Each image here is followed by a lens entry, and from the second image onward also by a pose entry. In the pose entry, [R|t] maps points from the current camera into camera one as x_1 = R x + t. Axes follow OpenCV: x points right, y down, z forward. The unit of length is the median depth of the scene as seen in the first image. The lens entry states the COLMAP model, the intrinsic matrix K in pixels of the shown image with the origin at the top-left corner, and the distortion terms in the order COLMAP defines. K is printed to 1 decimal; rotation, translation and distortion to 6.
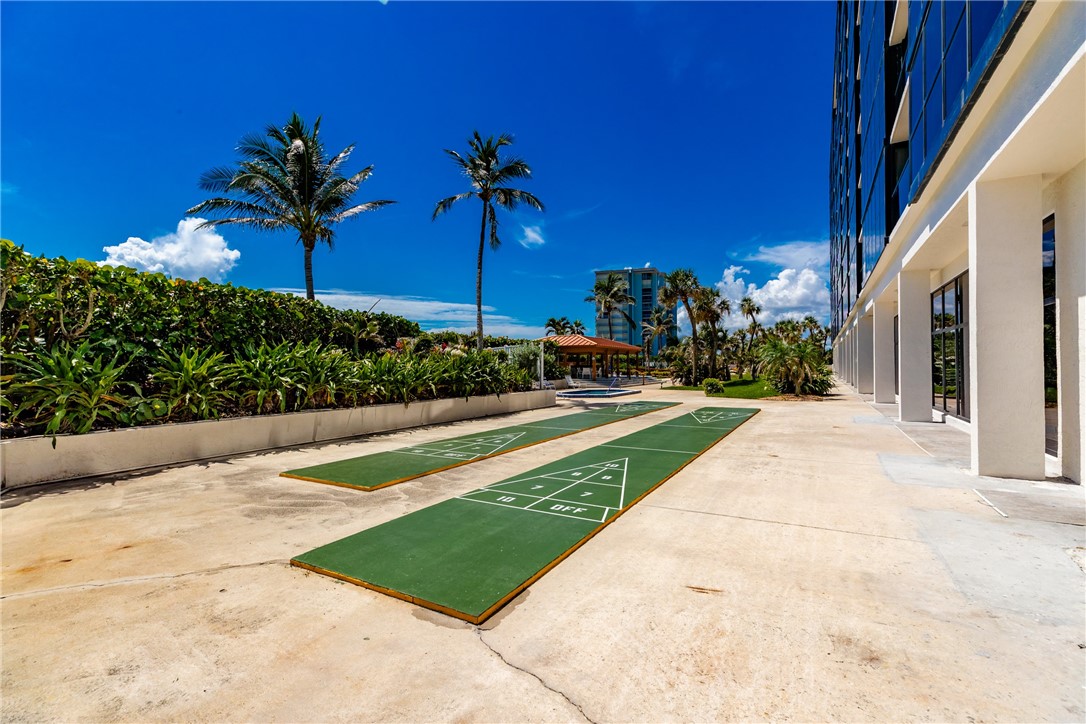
lens RADIAL K [[495.1, 0, 542.8], [0, 495.1, 363.0], [0, 0, 1]] dist [0.002562, 0.000404]
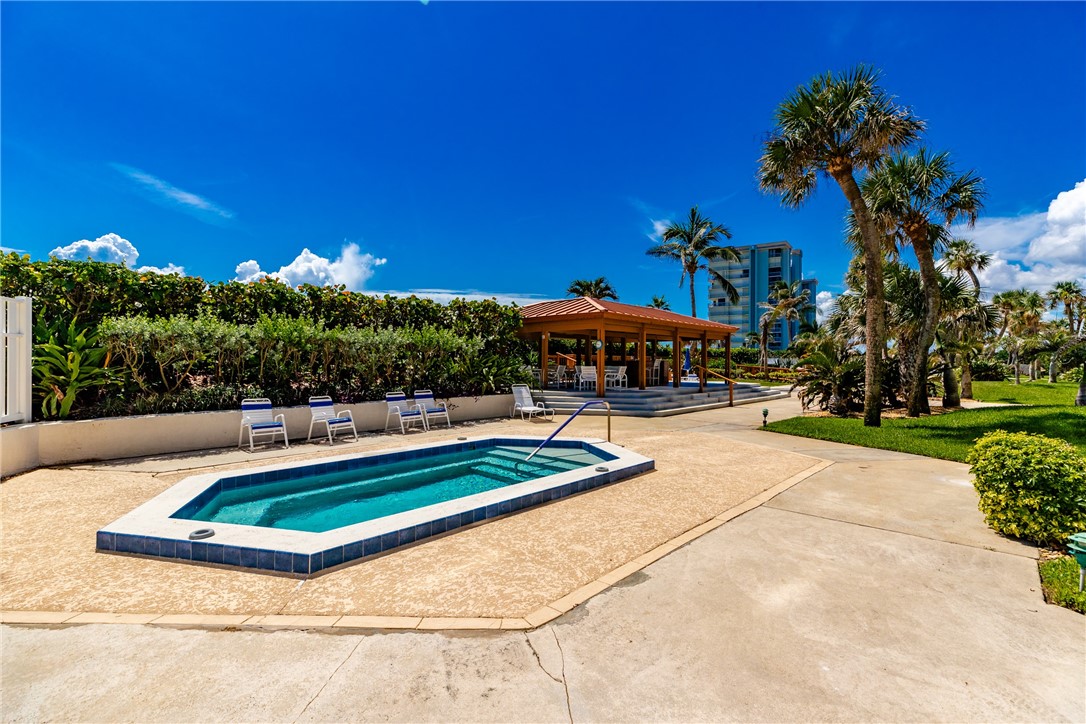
lens RADIAL K [[495.1, 0, 542.9], [0, 495.1, 361.3], [0, 0, 1]] dist [0.002562, 0.000404]
pose [[0.971592, 0.007825, -0.236533, 0.098998], [-0.007225, 0.999968, 0.003405, 0.002852], [0.236552, -0.001600, 0.971618, 0.363249]]
